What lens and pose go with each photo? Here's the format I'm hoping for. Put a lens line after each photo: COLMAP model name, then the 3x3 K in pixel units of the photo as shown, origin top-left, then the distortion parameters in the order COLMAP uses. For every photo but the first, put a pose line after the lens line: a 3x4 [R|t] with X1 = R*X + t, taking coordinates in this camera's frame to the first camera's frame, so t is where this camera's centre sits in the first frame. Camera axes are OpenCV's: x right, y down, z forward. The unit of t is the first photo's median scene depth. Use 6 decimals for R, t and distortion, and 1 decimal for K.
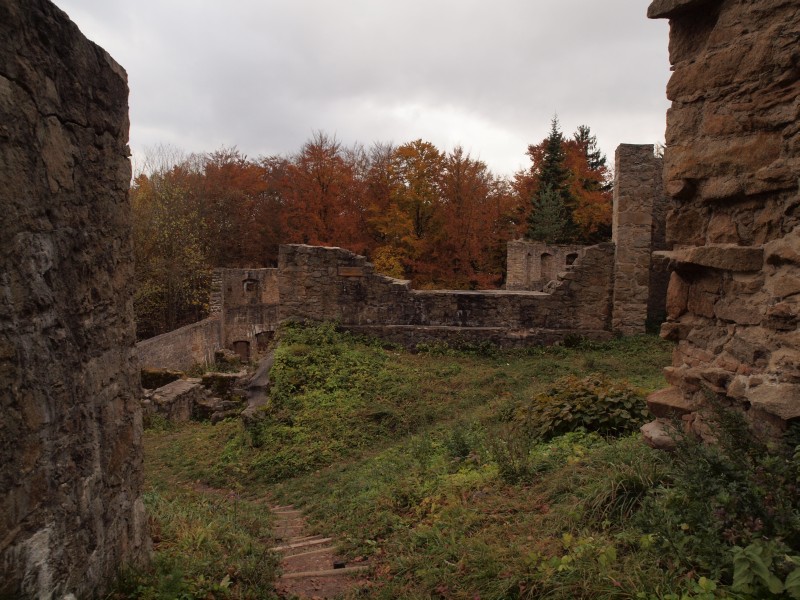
lens RADIAL K [[566.2, 0, 397.7], [0, 566.2, 297.6], [0, 0, 1]] dist [-0.123902, 0.101589]
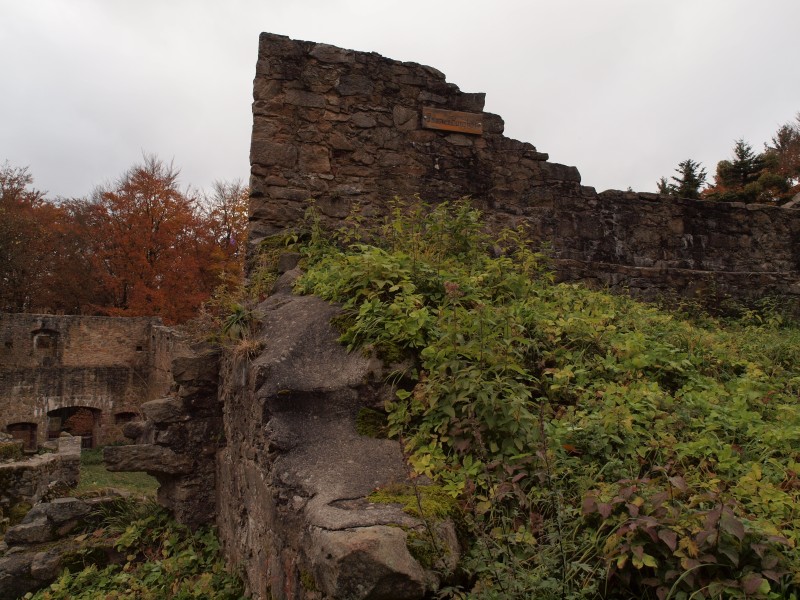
lens RADIAL K [[566.2, 0, 402.2], [0, 566.2, 298.6], [0, 0, 1]] dist [-0.123902, 0.101589]
pose [[0.939412, 0.031005, 0.341385, -0.084134], [0.024907, 0.987095, -0.158185, 0.046205], [-0.341884, 0.157103, 0.926517, 0.234792]]
